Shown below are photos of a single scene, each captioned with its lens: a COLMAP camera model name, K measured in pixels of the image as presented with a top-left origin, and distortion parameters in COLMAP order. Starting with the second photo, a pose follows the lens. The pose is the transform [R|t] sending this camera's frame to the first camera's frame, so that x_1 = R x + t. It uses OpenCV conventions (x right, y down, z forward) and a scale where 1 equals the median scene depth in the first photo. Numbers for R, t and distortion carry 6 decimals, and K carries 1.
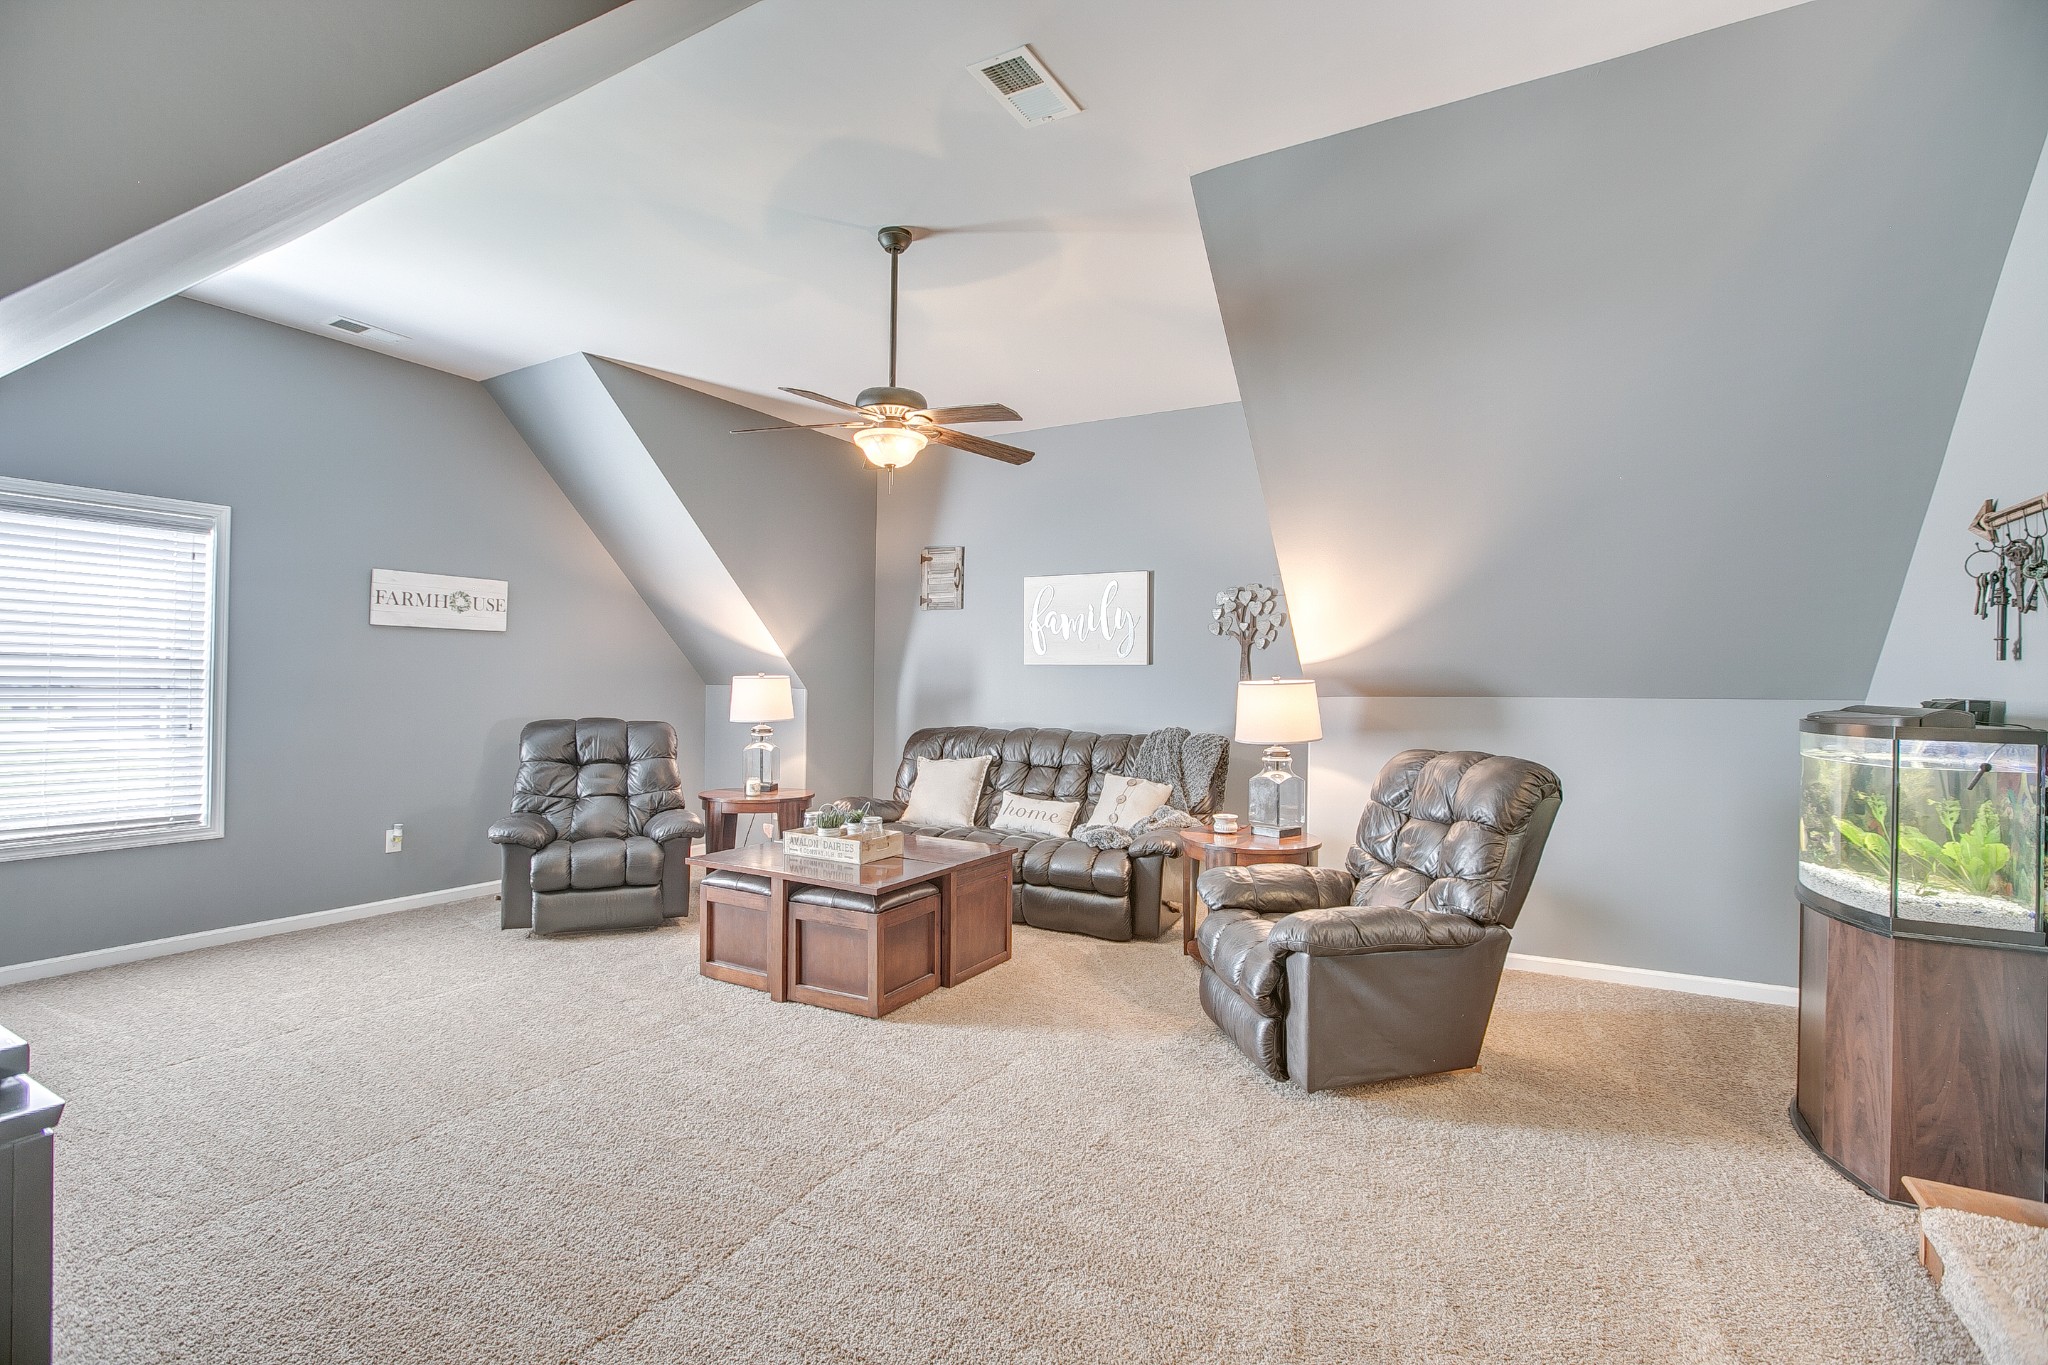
lens RADIAL K [[927.0, 0, 1019.7], [0, 927.0, 675.1], [0, 0, 1]] dist [-0.058225, 0.017037]
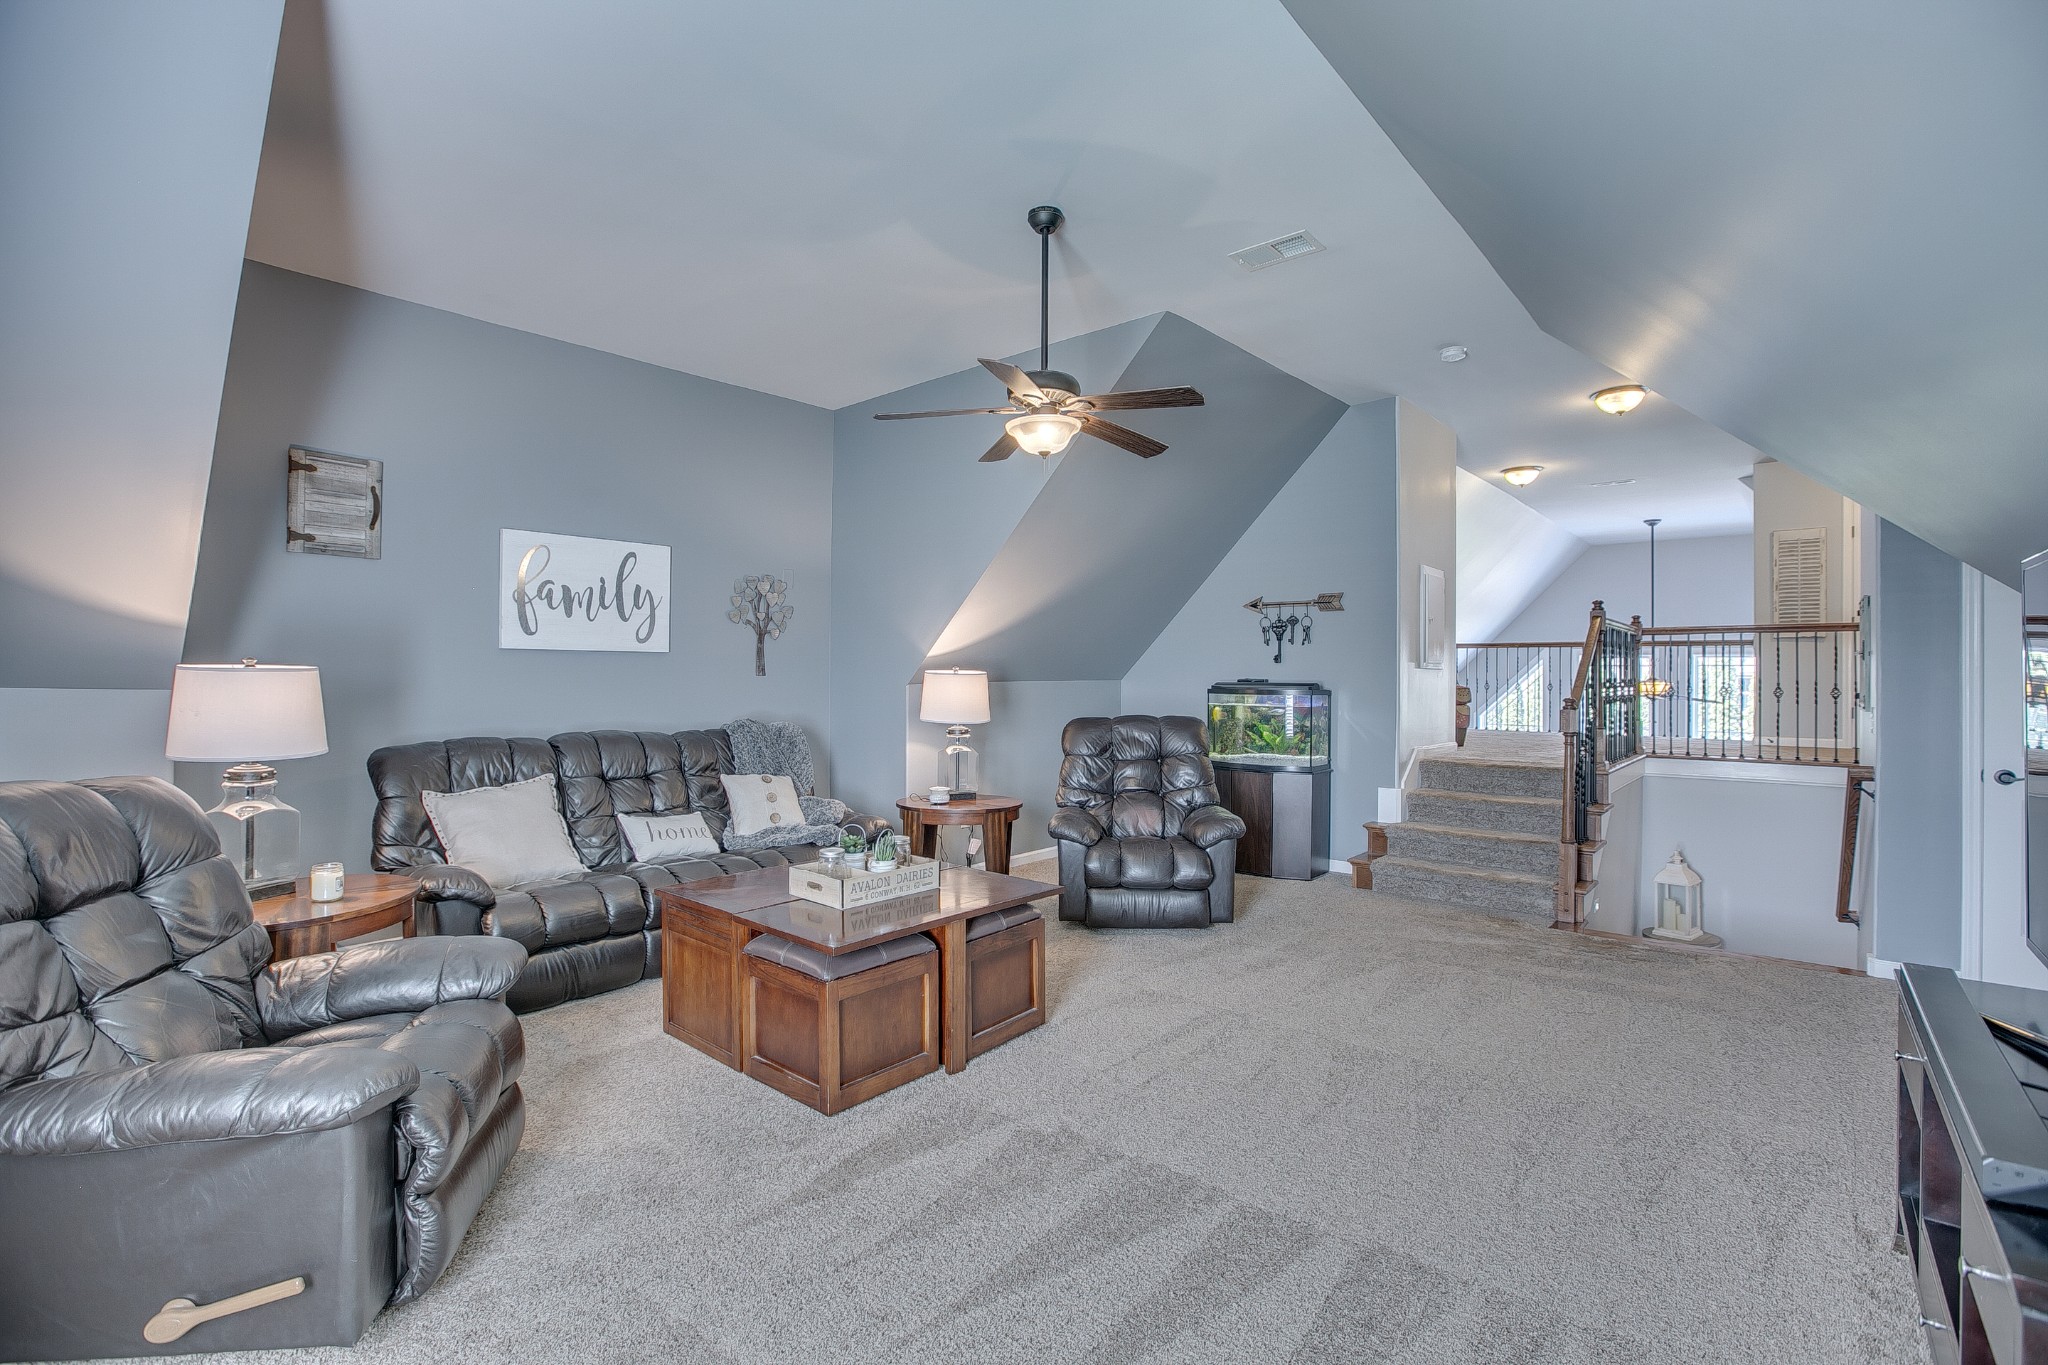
lens RADIAL K [[927.0, 0, 1019.7], [0, 927.0, 675.1], [0, 0, 1]] dist [-0.058225, 0.017037]
pose [[0.157697, -0.004045, 0.987479, -0.636209], [0.000855, 0.999992, 0.003960, 0.006131], [-0.987487, 0.000220, 0.157699, 0.491318]]
